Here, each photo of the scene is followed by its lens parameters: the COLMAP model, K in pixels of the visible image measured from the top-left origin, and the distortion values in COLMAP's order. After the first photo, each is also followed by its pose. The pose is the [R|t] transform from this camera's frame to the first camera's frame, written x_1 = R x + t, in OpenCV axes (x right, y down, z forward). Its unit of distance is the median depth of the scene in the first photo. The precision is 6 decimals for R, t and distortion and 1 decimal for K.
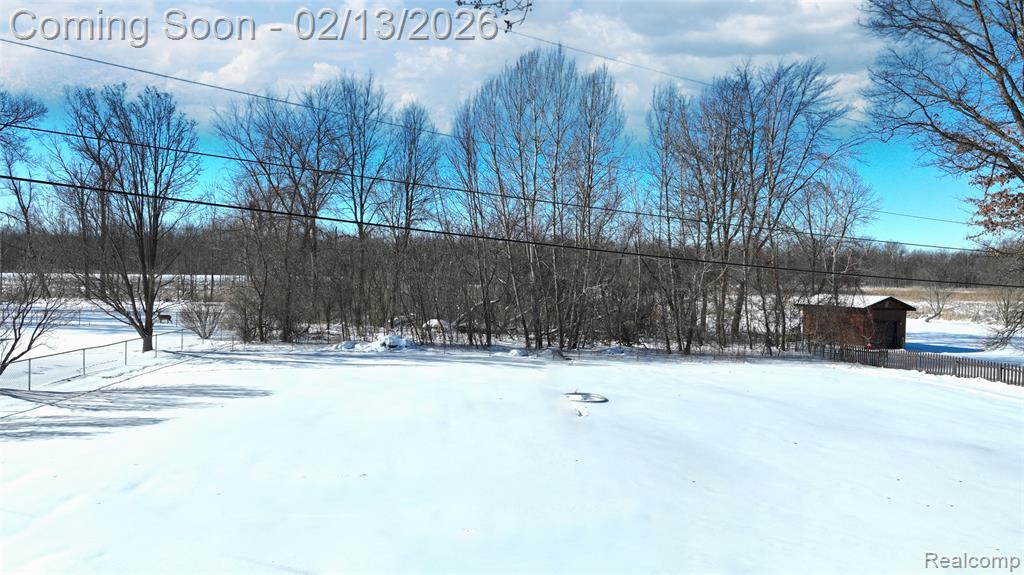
lens RADIAL K [[718.3, 0, 515.5], [0, 718.3, 285.5], [0, 0, 1]] dist [0.004582, 0.011783]
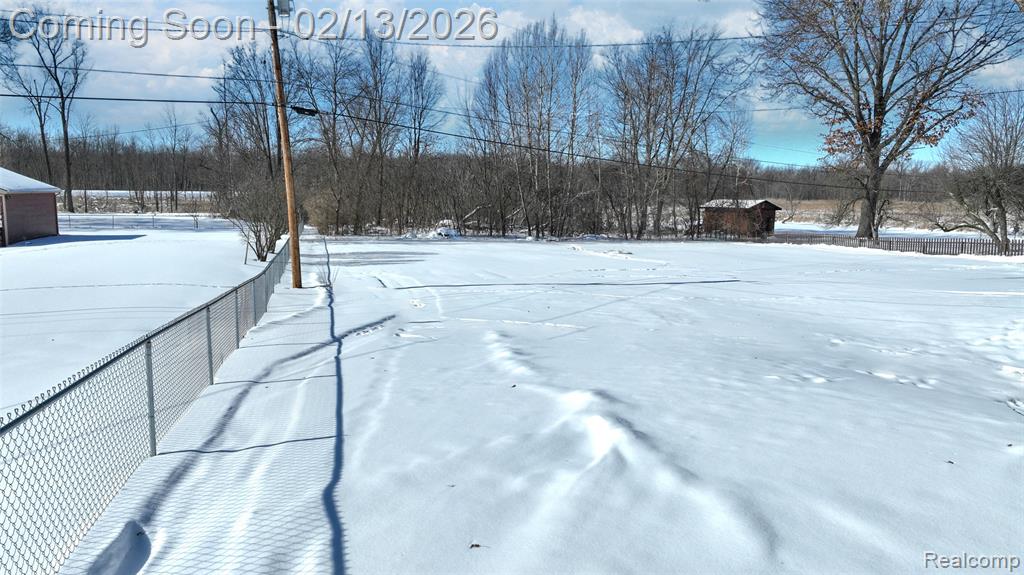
lens RADIAL K [[718.3, 0, 515.5], [0, 718.3, 285.5], [0, 0, 1]] dist [0.004582, 0.011783]
pose [[0.984704, -0.027610, 0.172032, -0.245010], [0.007587, 0.993223, 0.115978, 0.016306], [-0.174068, -0.112899, 0.978240, -0.367305]]
